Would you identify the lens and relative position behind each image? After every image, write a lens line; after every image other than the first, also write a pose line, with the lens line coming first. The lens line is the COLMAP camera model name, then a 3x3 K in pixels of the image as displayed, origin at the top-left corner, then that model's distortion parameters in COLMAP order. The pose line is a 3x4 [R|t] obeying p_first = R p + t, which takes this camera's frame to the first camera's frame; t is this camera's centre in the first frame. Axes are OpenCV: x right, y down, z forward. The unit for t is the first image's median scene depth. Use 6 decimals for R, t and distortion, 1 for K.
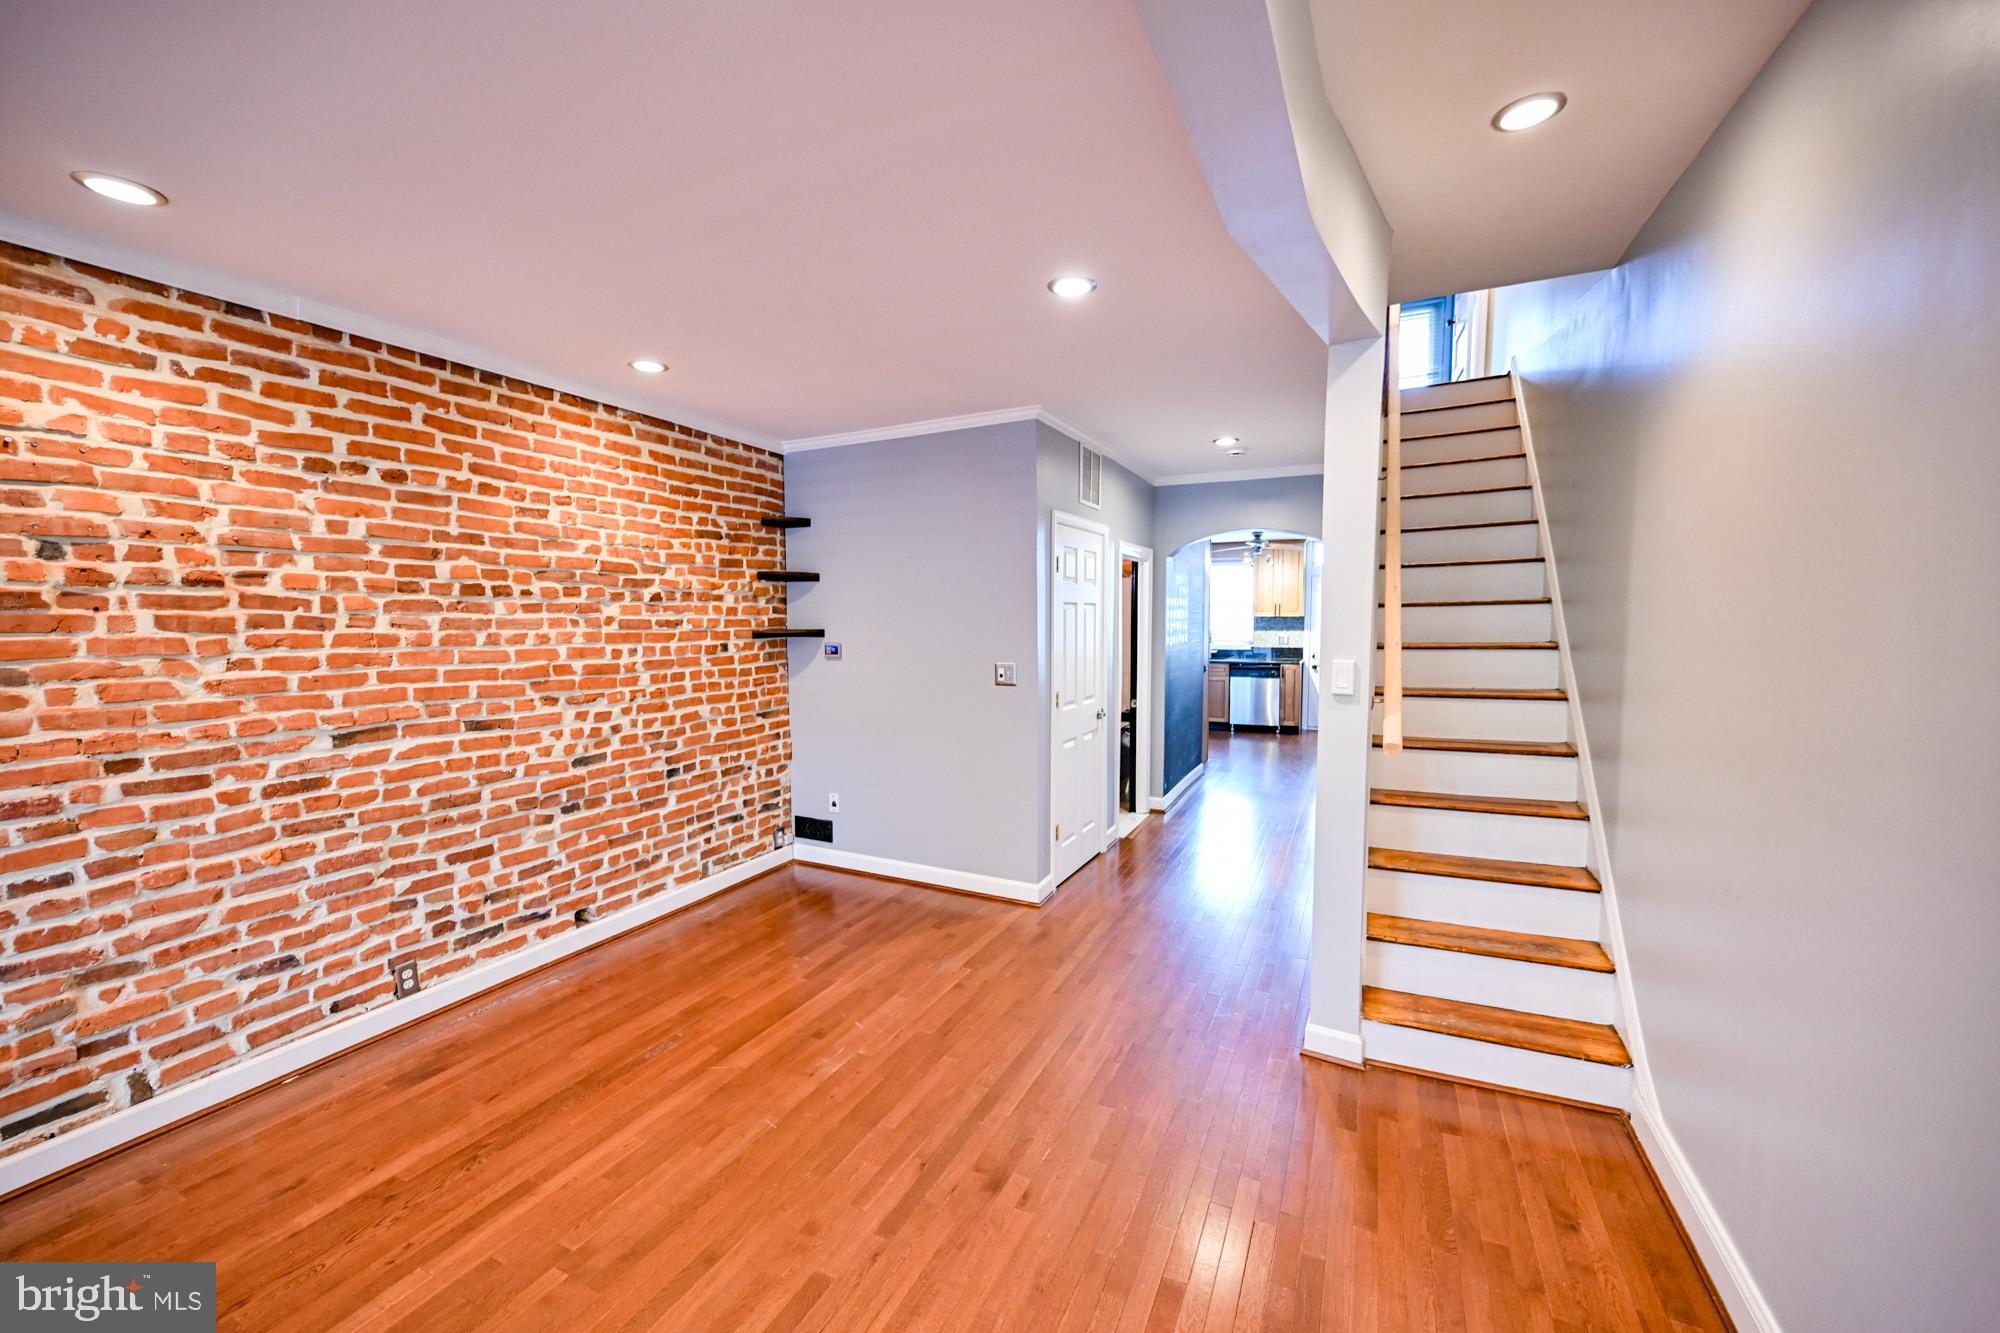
lens RADIAL K [[780.9, 0, 1002.8], [0, 780.9, 673.3], [0, 0, 1]] dist [-0.001124, -0.000107]
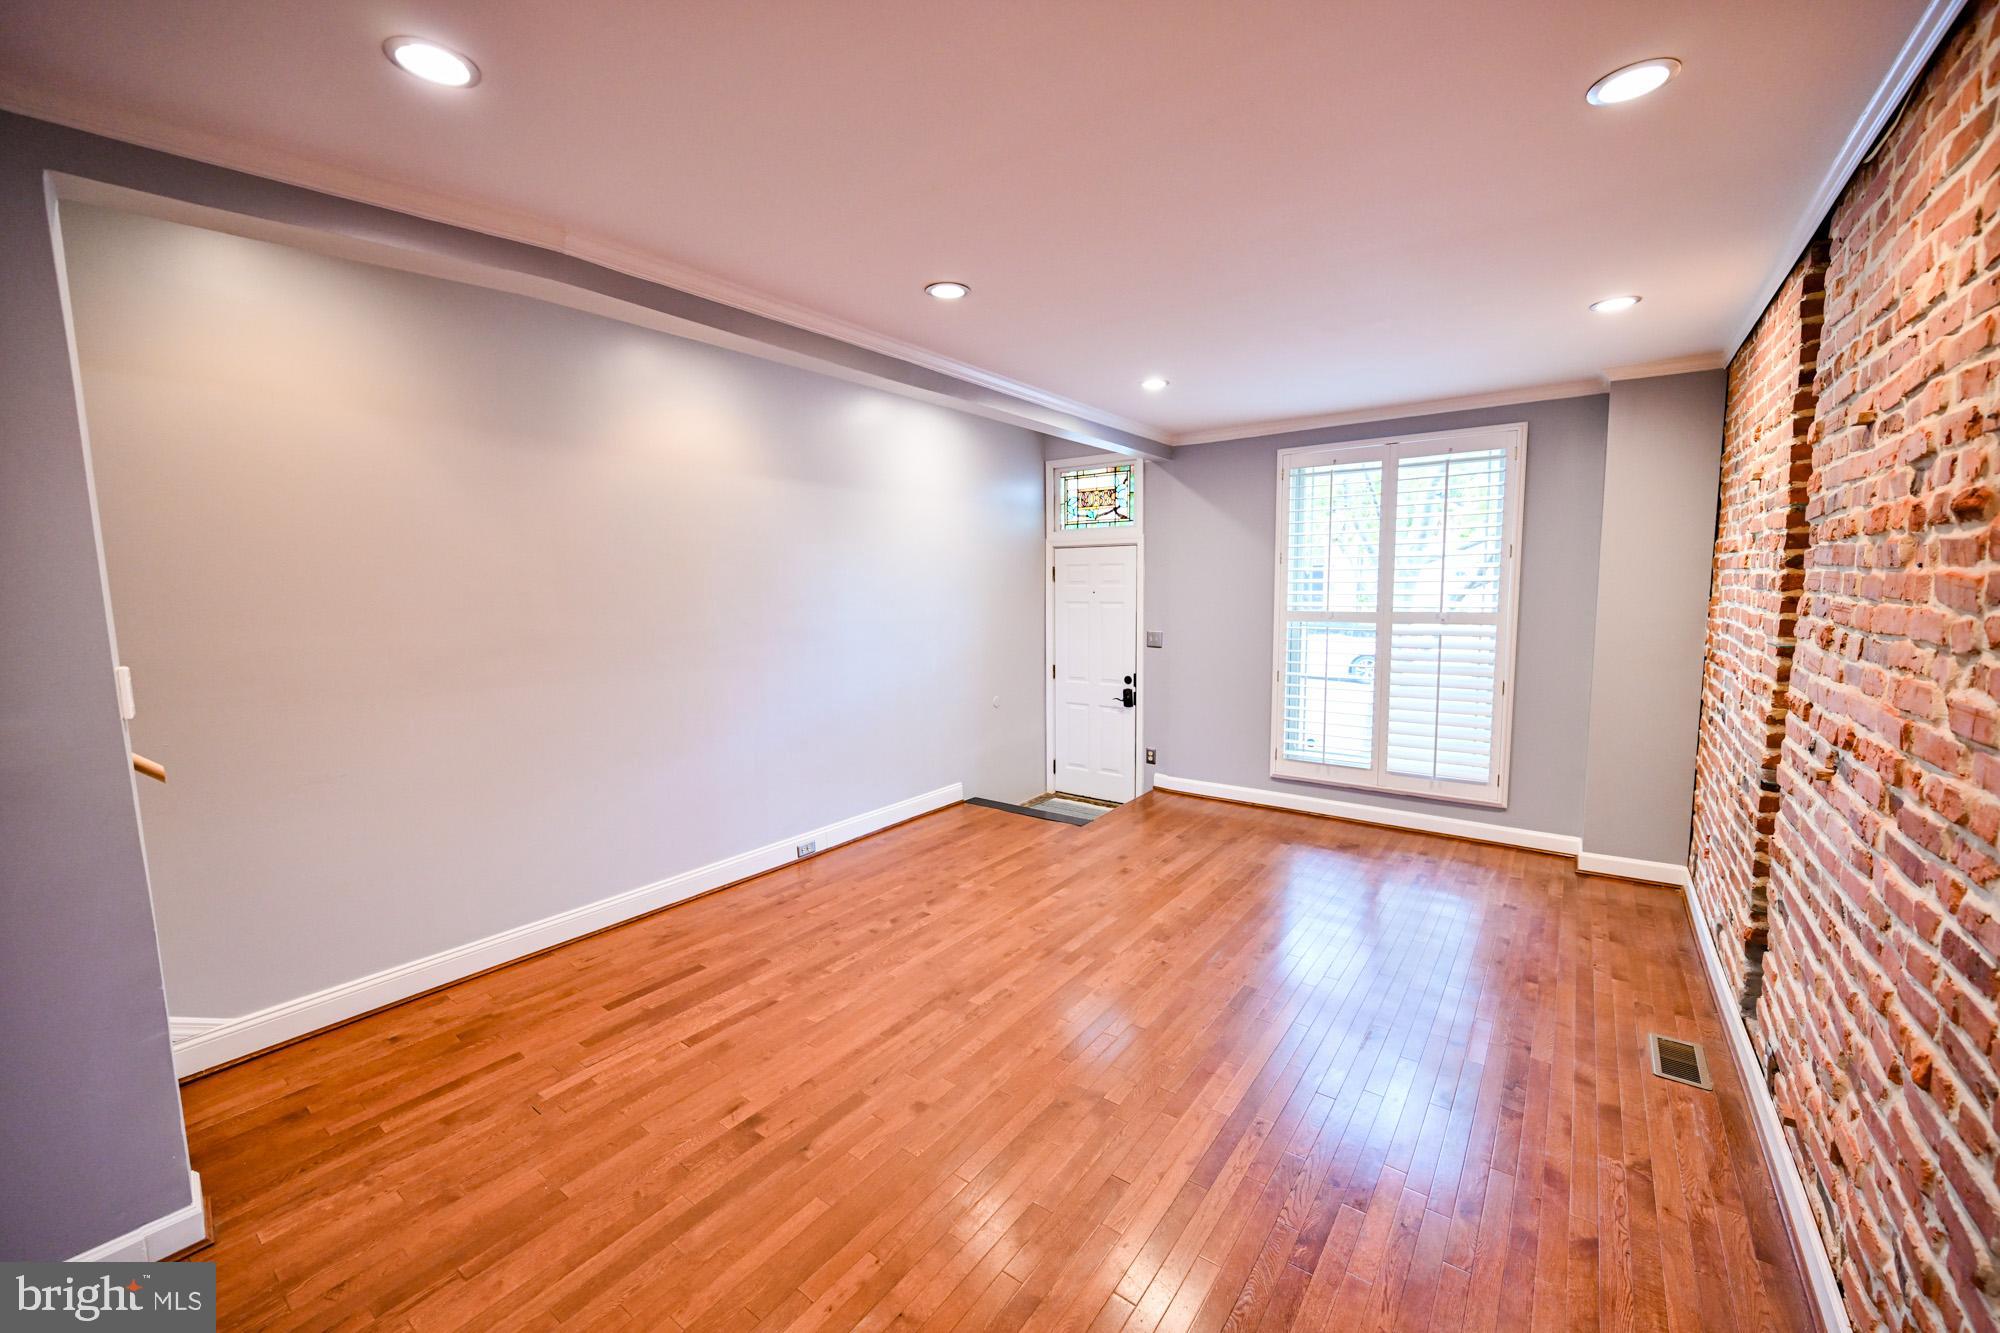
lens RADIAL K [[778.8, 0, 1005.8], [0, 778.8, 670.4], [0, 0, 1]] dist [-0.003114, 0.000146]
pose [[-0.981319, -0.007705, 0.192235, -0.376046], [0.028924, 0.981933, 0.187007, -0.098746], [-0.190203, 0.189074, -0.963366, 1.258577]]
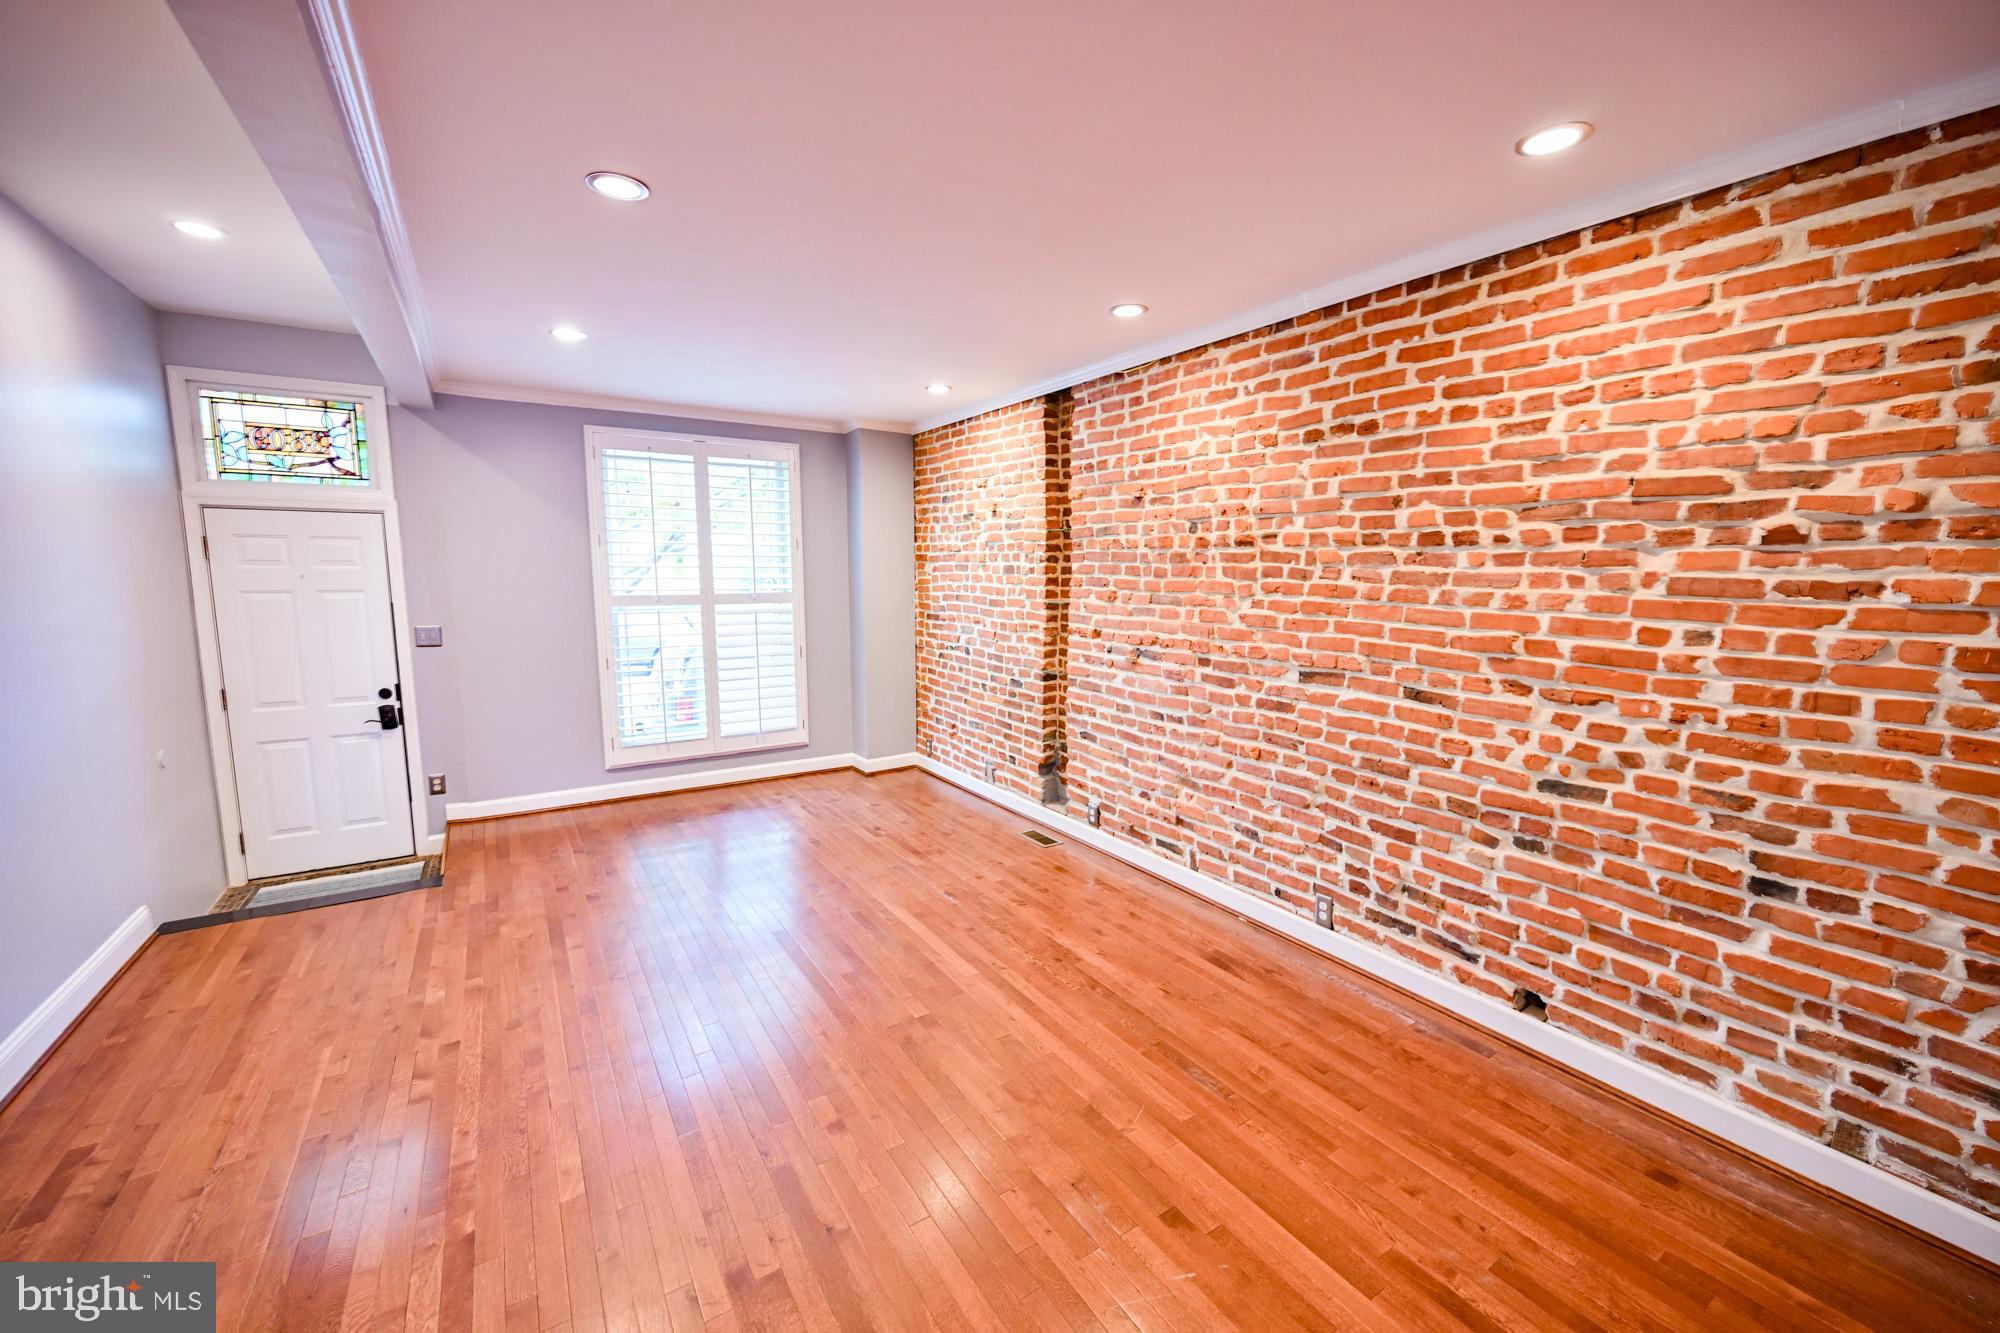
lens RADIAL K [[778.8, 0, 1005.8], [0, 778.8, 670.4], [0, 0, 1]] dist [-0.003114, 0.000146]
pose [[-0.520943, 0.111615, -0.846263, 0.307083], [-0.070526, 0.982396, 0.172985, -0.079364], [0.850673, 0.149799, -0.503901, 1.050242]]
